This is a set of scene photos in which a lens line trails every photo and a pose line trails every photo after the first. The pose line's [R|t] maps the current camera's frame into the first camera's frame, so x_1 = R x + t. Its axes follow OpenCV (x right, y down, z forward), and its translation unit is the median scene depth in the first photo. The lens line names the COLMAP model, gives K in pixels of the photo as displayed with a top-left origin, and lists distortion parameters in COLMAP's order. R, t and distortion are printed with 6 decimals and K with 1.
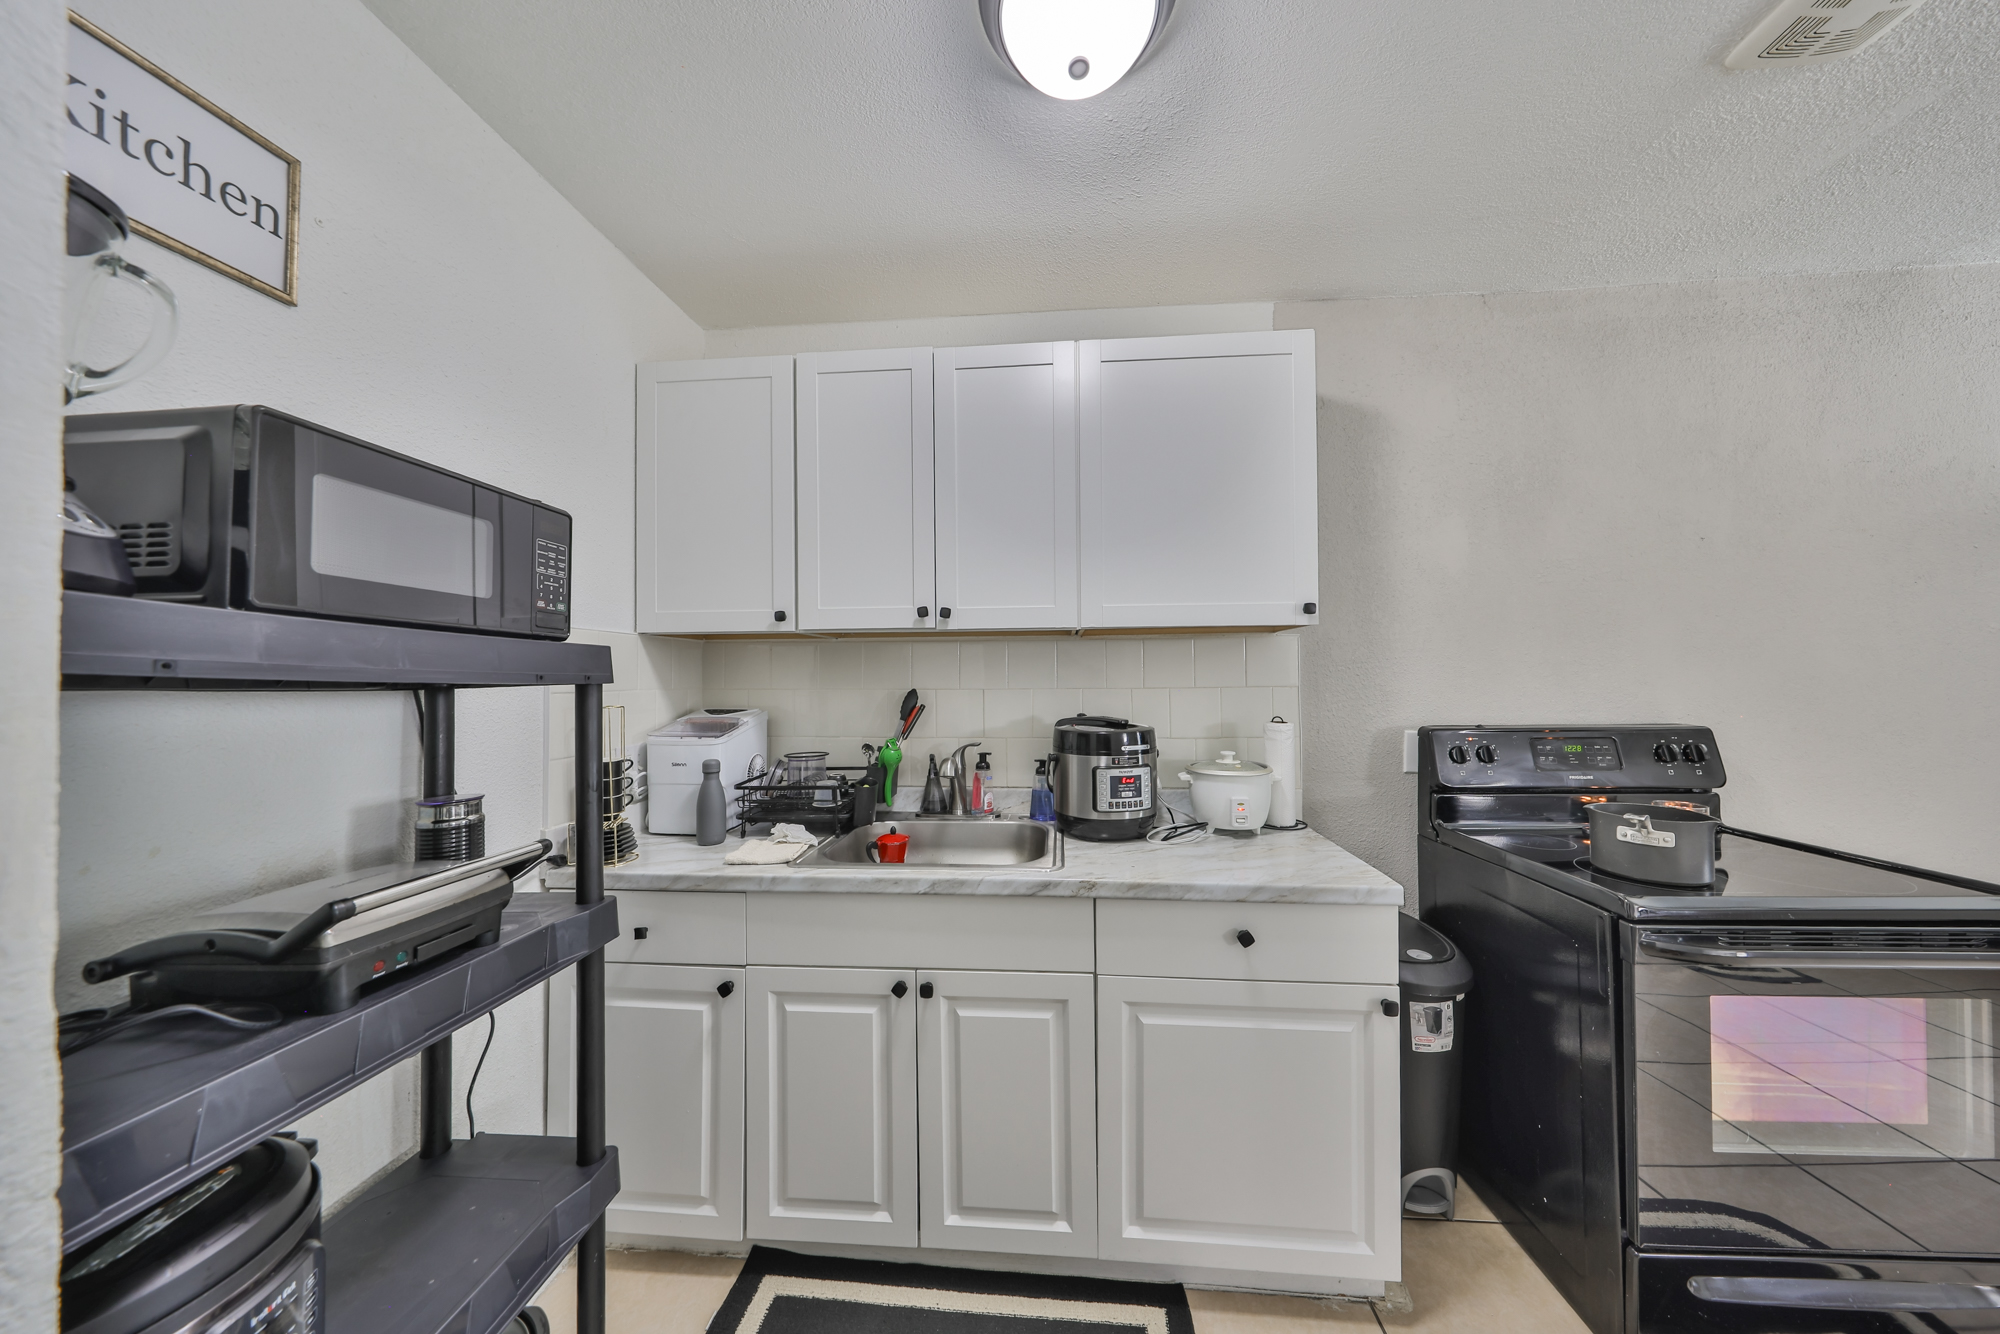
lens RADIAL K [[633.4, 0, 1002.9], [0, 633.4, 667.0], [0, 0, 1]] dist [-0.002551, 0.000293]
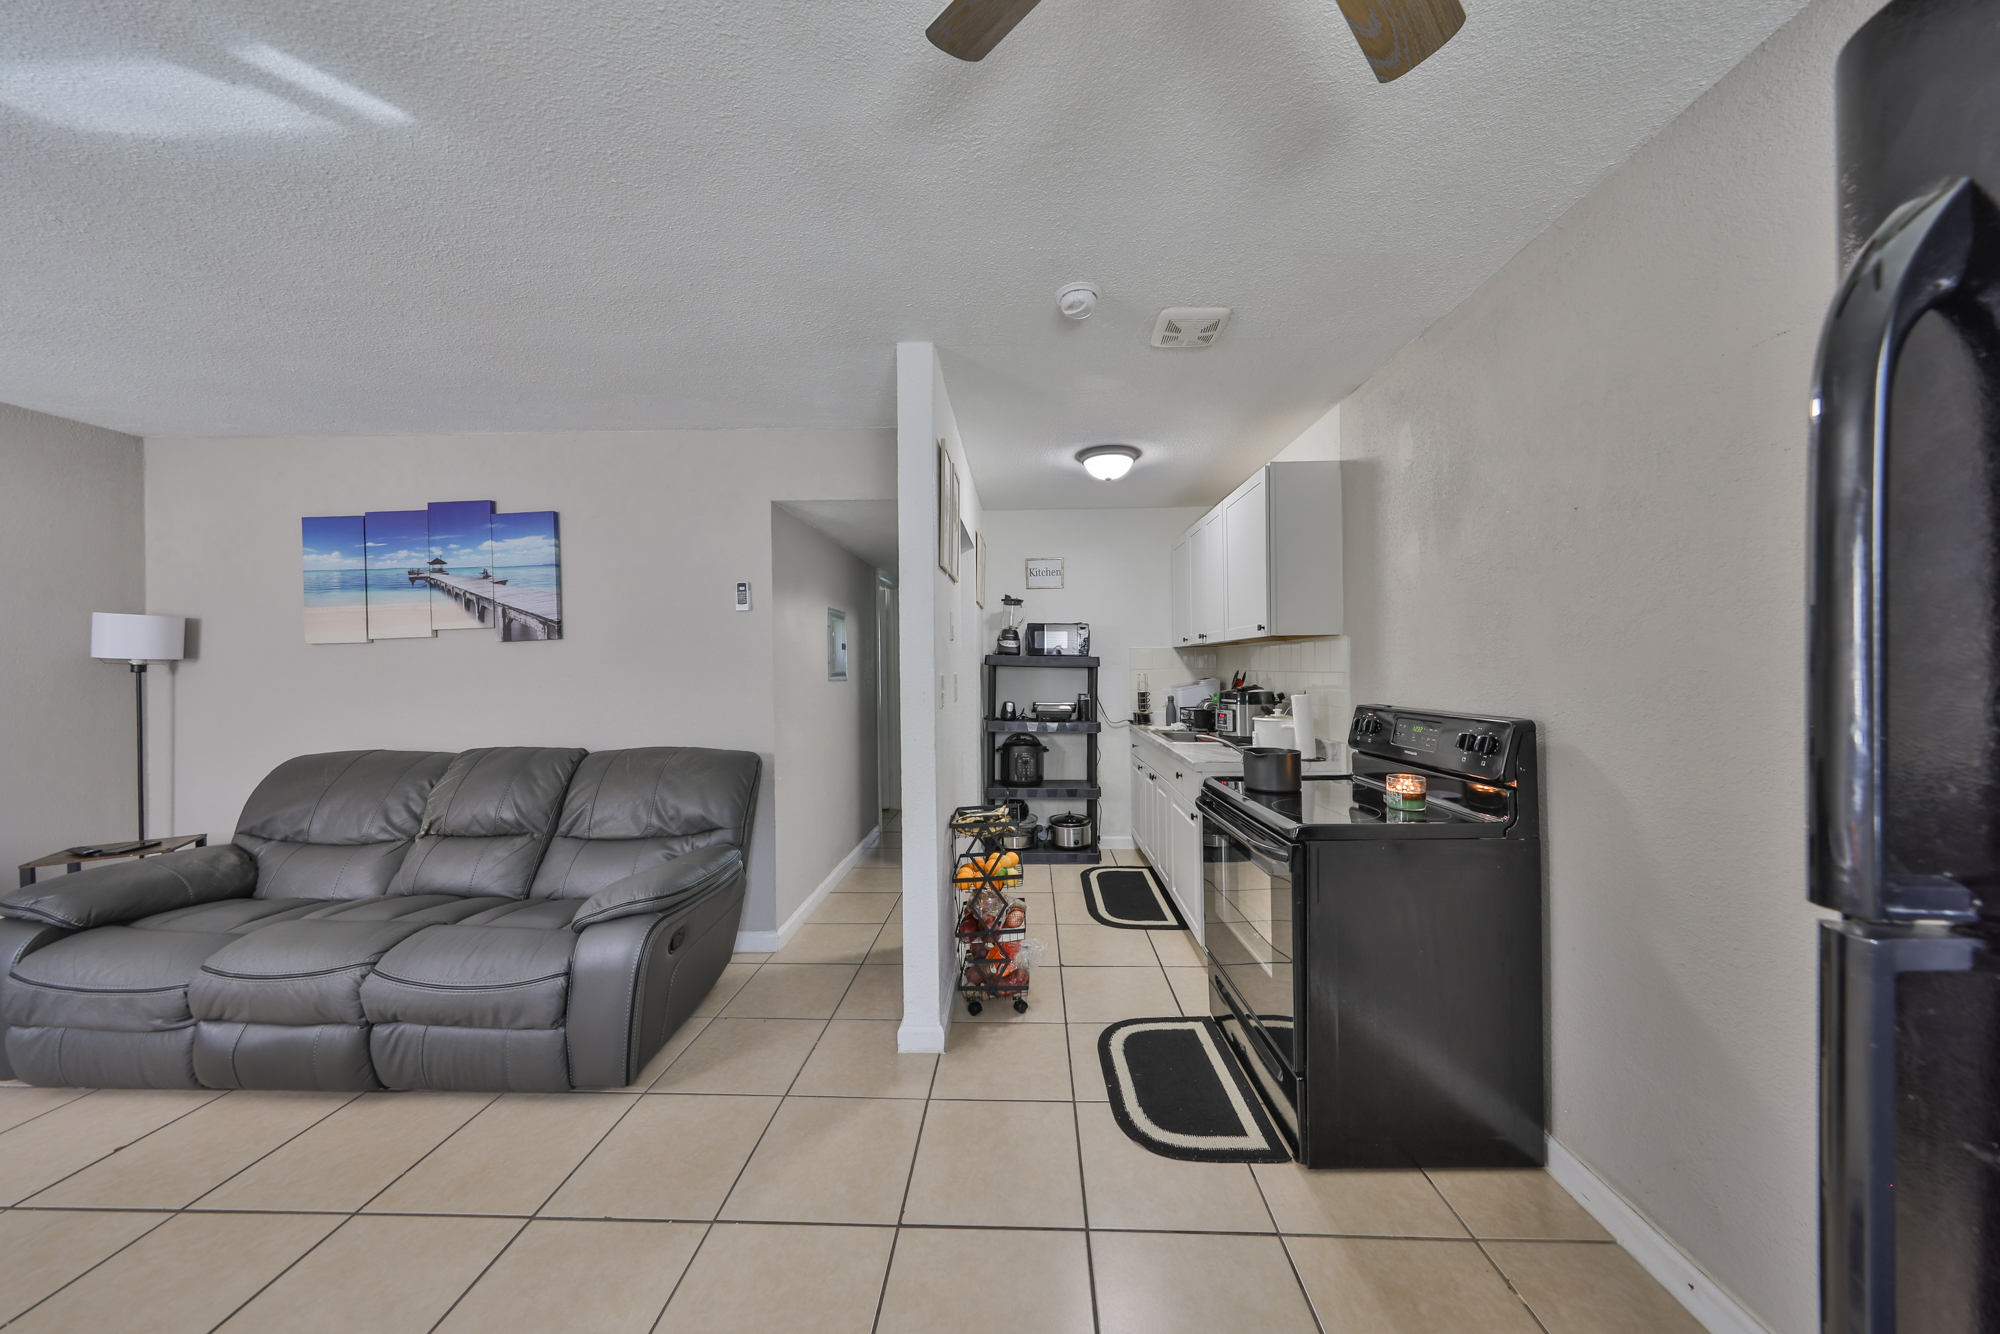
lens RADIAL K [[633.4, 0, 999.2], [0, 633.4, 664.0], [0, 0, 1]] dist [-0.002551, 0.000293]
pose [[0.055042, 0.009112, -0.998442, 3.333945], [0.009146, 0.999912, 0.009630, -0.028972], [0.998442, -0.009662, 0.054953, 0.349605]]
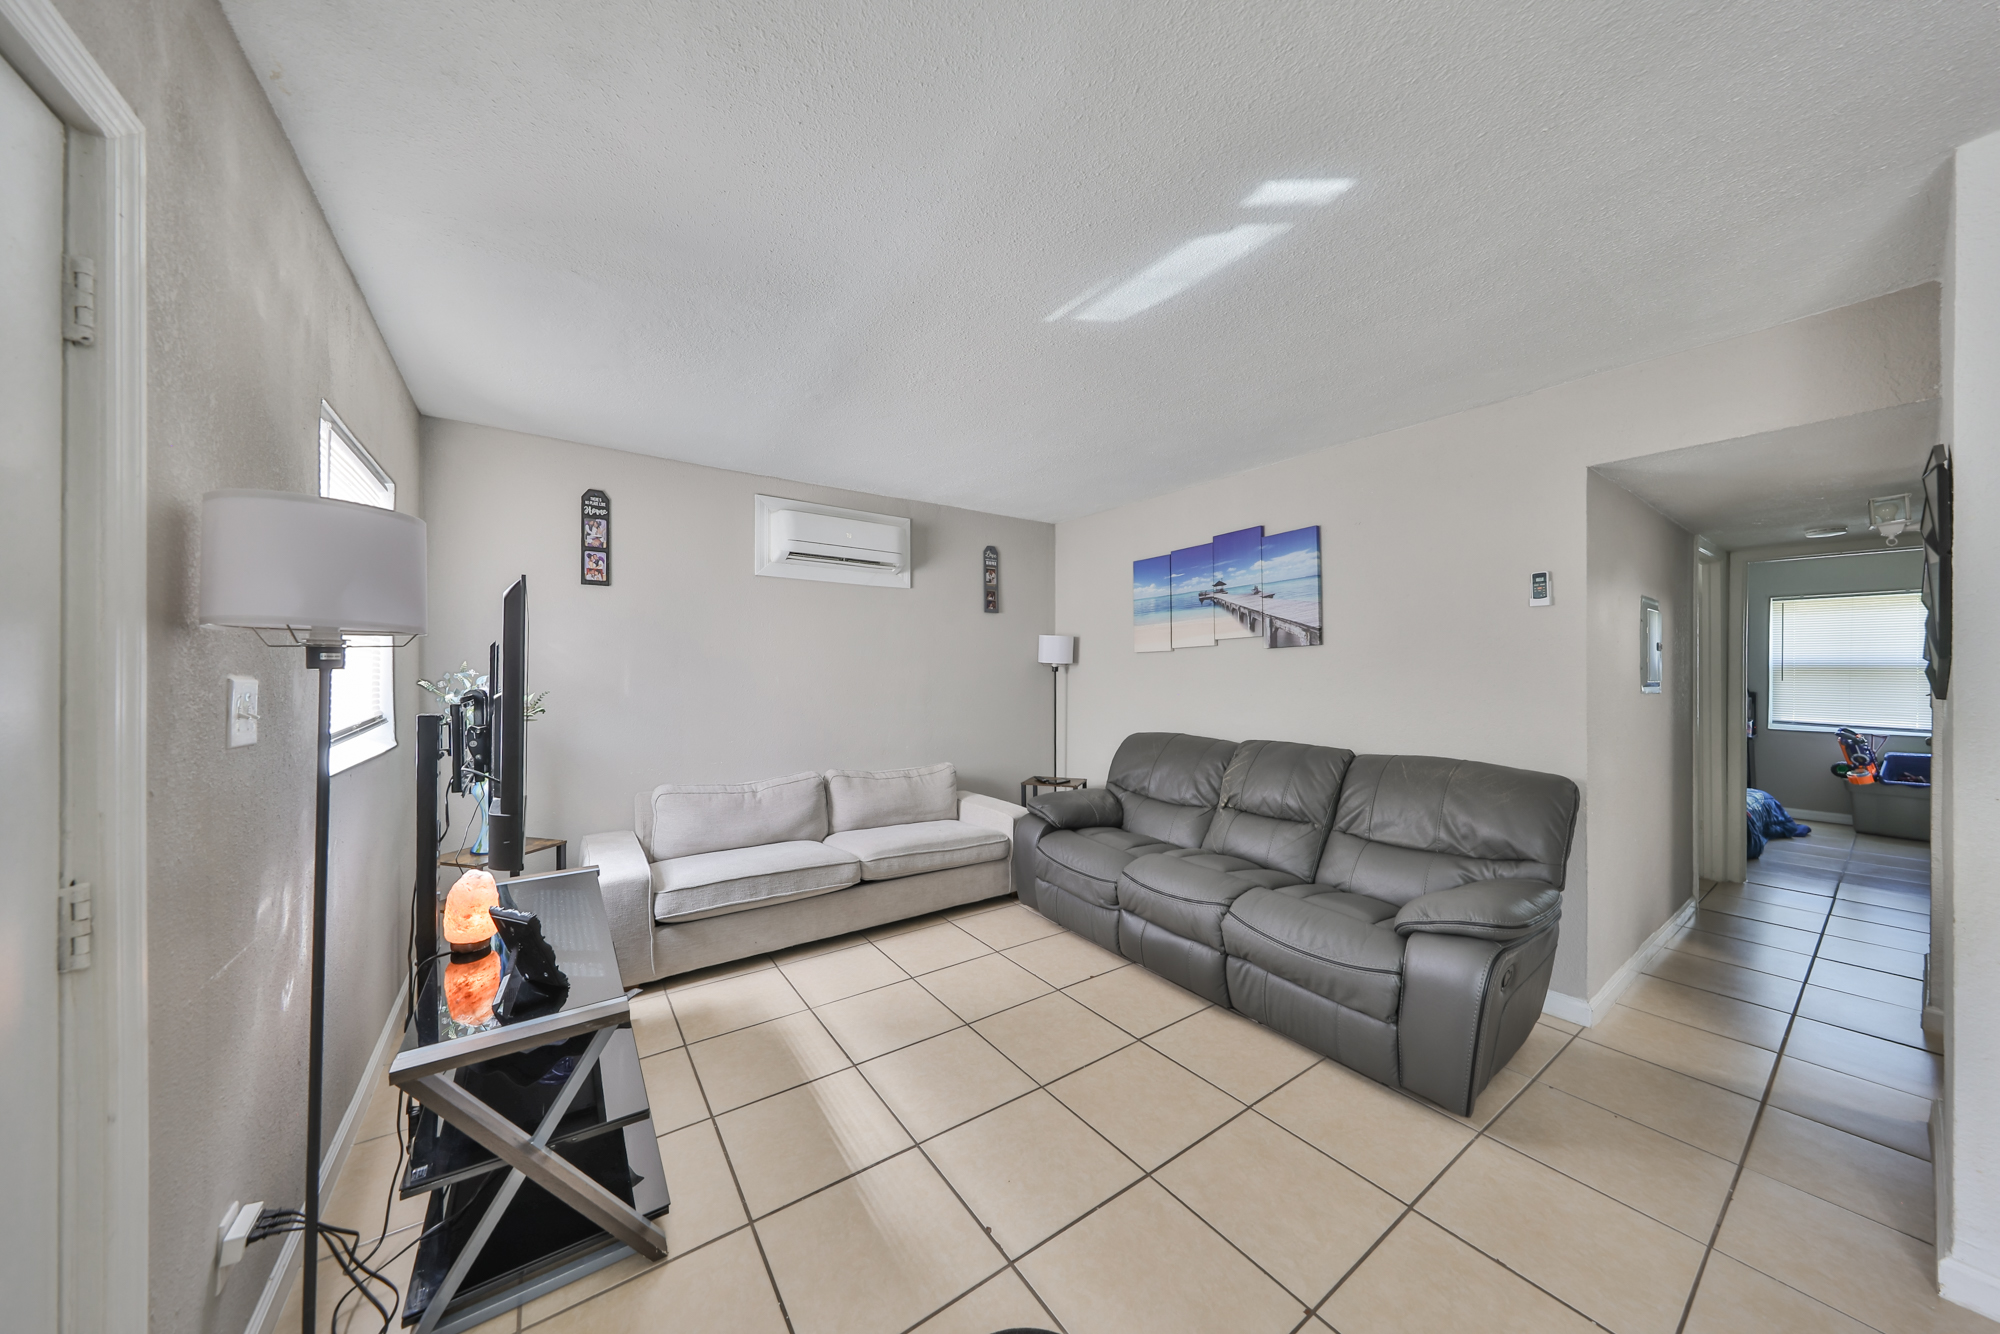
lens RADIAL K [[633.4, 0, 1006.5], [0, 633.4, 671.6], [0, 0, 1]] dist [-0.002551, 0.000293]
pose [[-0.756034, 0.008329, -0.654479, 3.525431], [0.005657, 0.999965, 0.006190, -0.029956], [0.654508, 0.000977, -0.756055, -0.174372]]
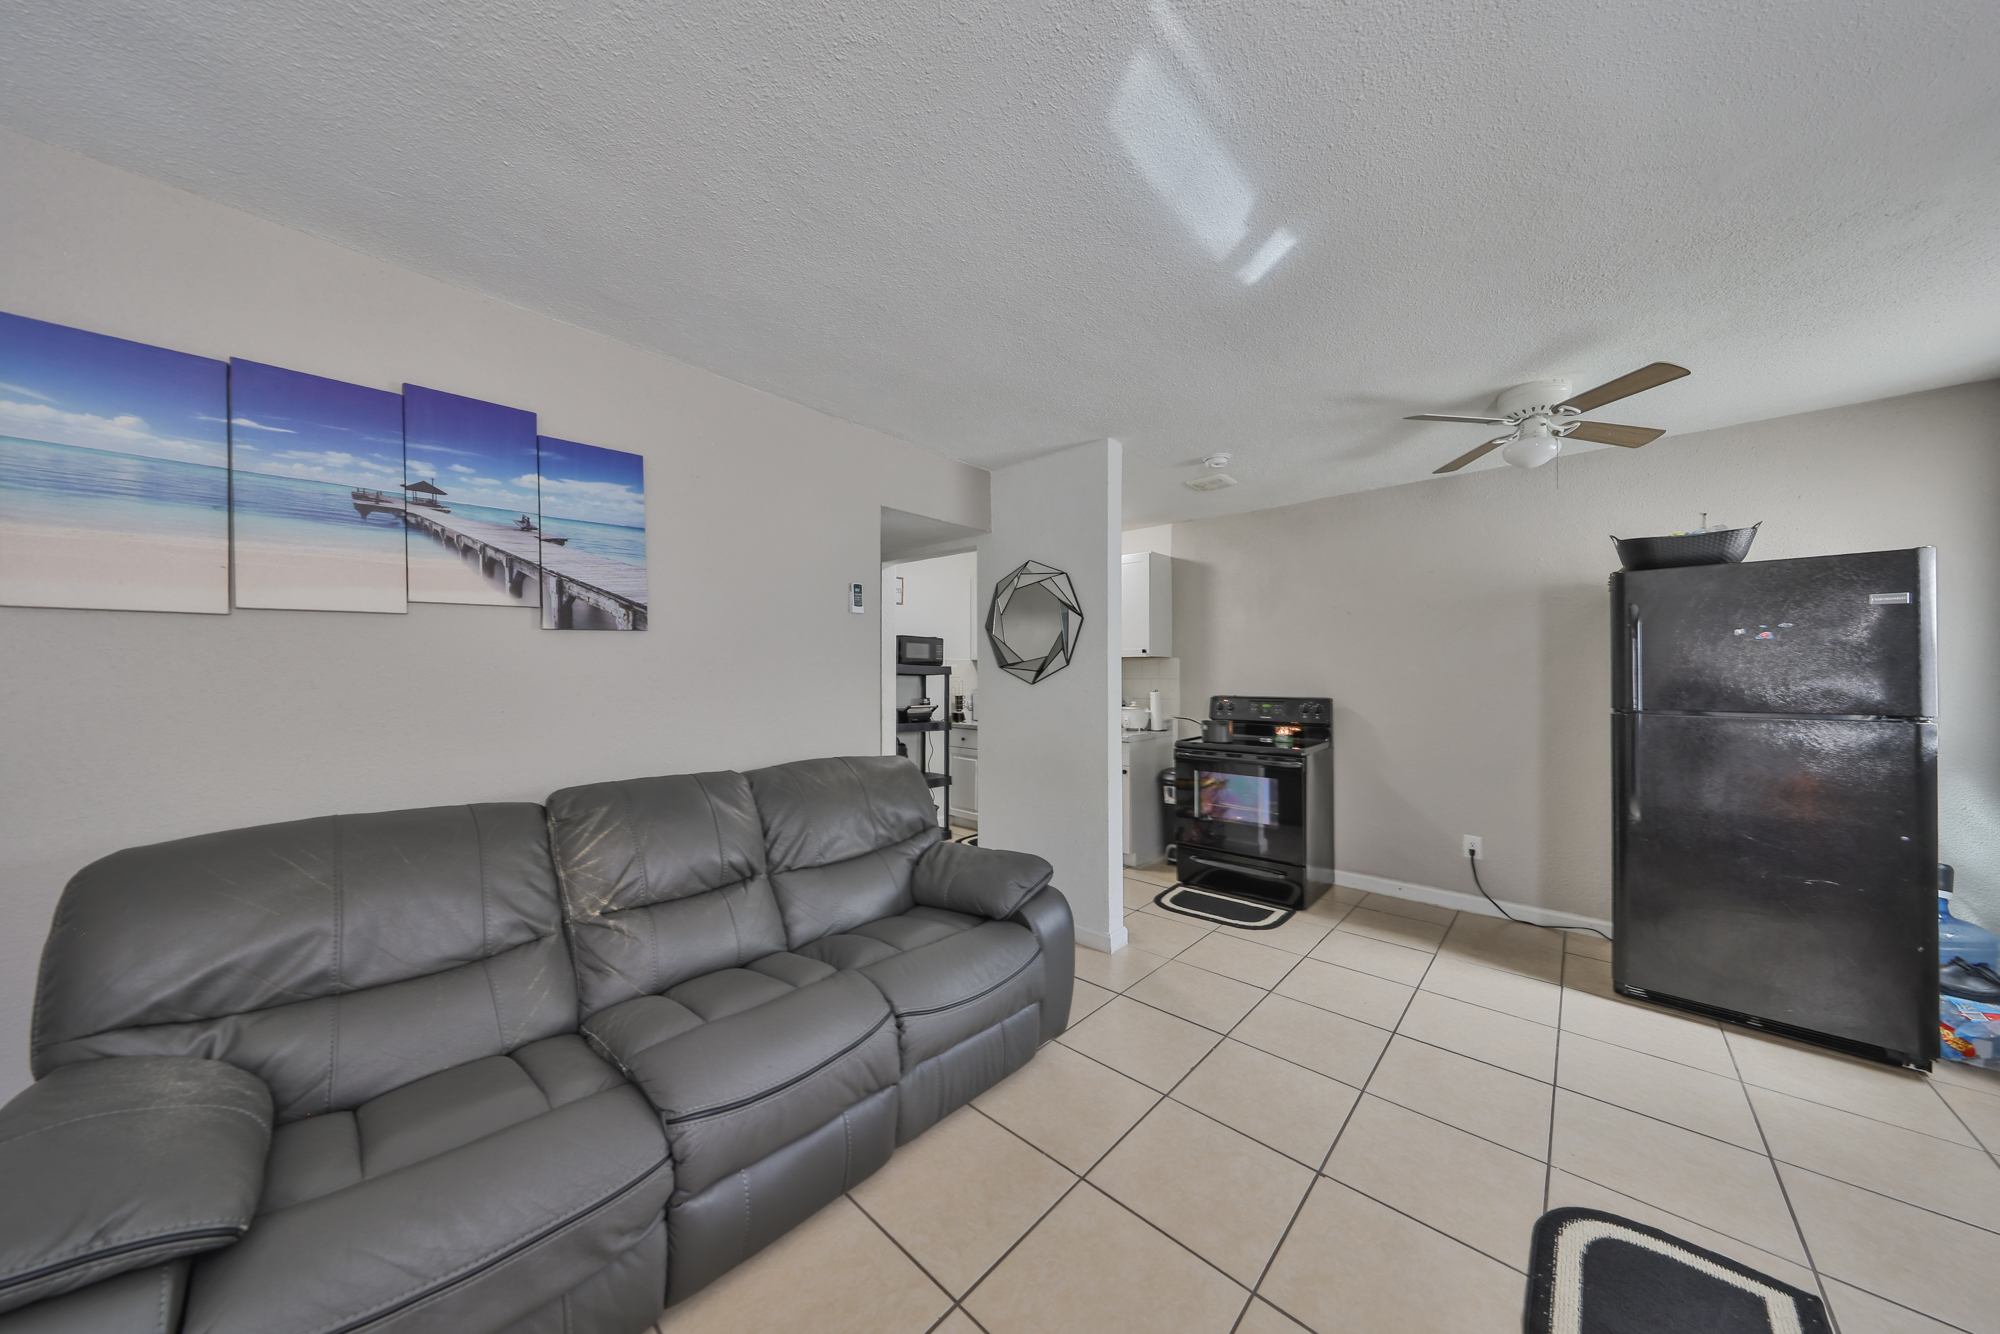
lens RADIAL K [[633.4, 0, 990.8], [0, 633.4, 671.3], [0, 0, 1]] dist [-0.002551, 0.000293]
pose [[0.786758, 0.007430, -0.617217, 2.549747], [-0.007999, 0.999966, 0.001841, -0.007847], [0.617210, 0.003489, 0.786791, -2.547723]]
